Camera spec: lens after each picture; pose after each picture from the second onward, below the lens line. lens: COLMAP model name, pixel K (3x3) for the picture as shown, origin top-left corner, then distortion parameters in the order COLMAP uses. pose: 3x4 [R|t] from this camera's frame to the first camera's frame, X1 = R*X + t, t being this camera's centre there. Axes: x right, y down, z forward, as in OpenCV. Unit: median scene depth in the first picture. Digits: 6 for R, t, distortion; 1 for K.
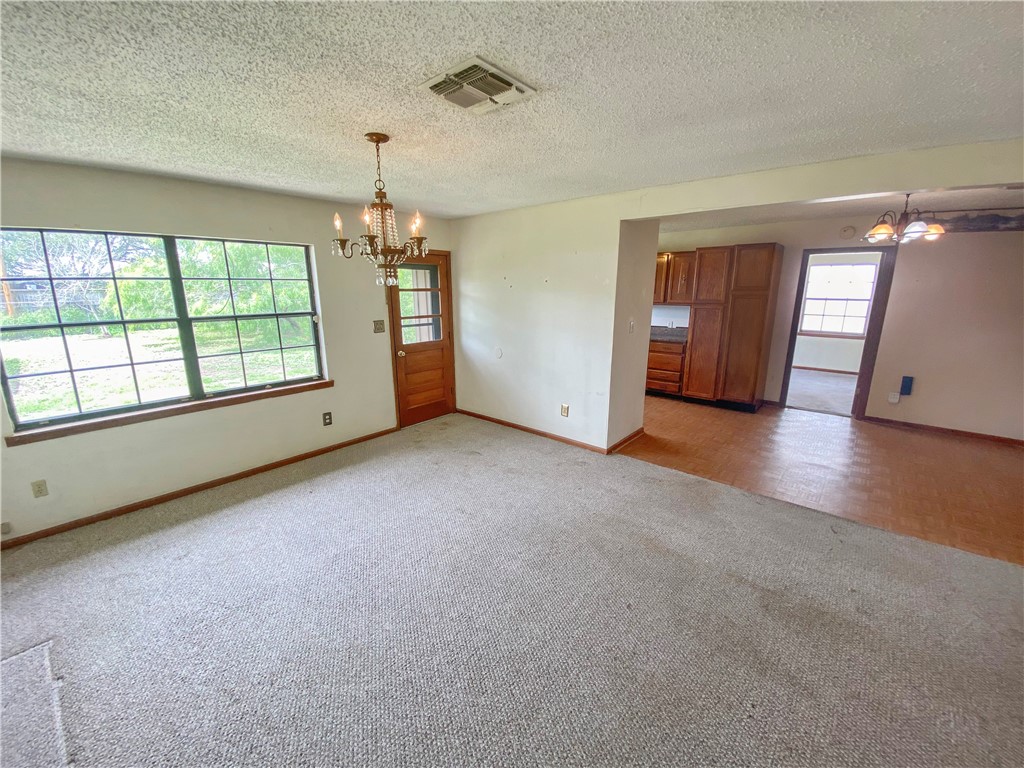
lens RADIAL K [[406.3, 0, 512.0], [0, 406.3, 384.0], [0, 0, 1]] dist [0.006416, -0.015532]
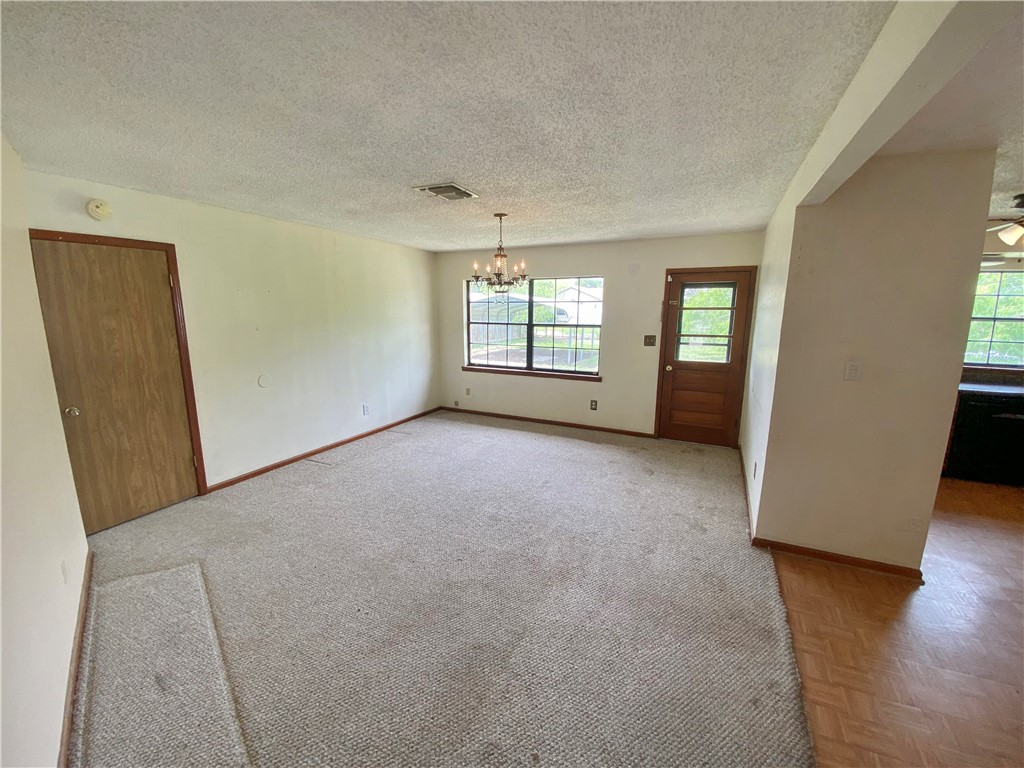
lens RADIAL K [[412.4, 0, 512.0], [0, 412.4, 384.0], [0, 0, 1]] dist [0.046801, -0.036422]
pose [[0.236465, 0.168434, -0.956930, 0.754494], [-0.226451, 0.967293, 0.114300, -0.074005], [0.944883, 0.189670, 0.266873, 0.378537]]
